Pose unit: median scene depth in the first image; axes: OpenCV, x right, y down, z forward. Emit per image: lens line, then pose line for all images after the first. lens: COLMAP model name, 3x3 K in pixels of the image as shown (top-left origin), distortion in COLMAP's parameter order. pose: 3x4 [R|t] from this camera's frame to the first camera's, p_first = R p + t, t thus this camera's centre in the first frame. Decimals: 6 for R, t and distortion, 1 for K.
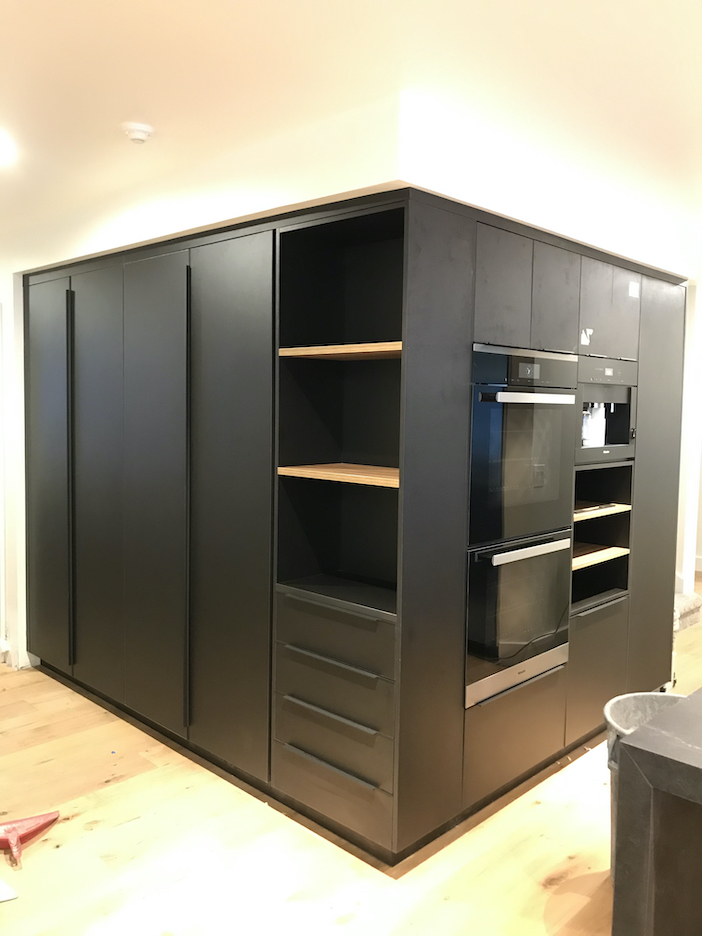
lens RADIAL K [[784.4, 0, 349.0], [0, 784.4, 468.1], [0, 0, 1]] dist [0.036548, -0.029291]
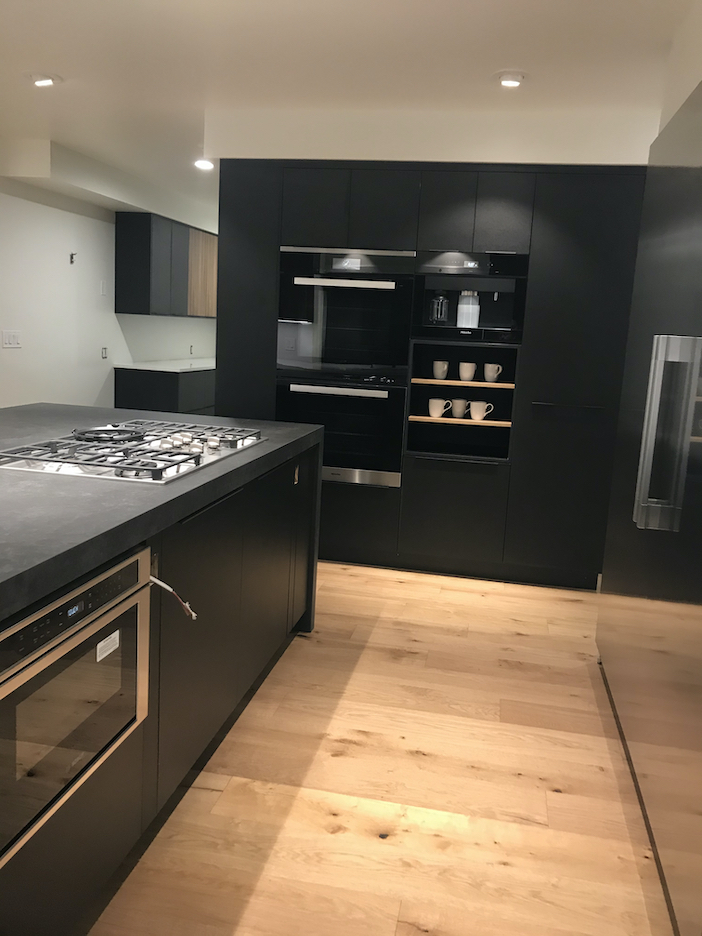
lens RADIAL K [[784.4, 0, 357.2], [0, 784.4, 466.5], [0, 0, 1]] dist [0.036548, -0.029291]
pose [[0.548654, 0.156171, -0.821334, 1.394171], [-0.110575, 0.987323, 0.113867, 0.070532], [0.828705, 0.028345, 0.558967, 0.217335]]
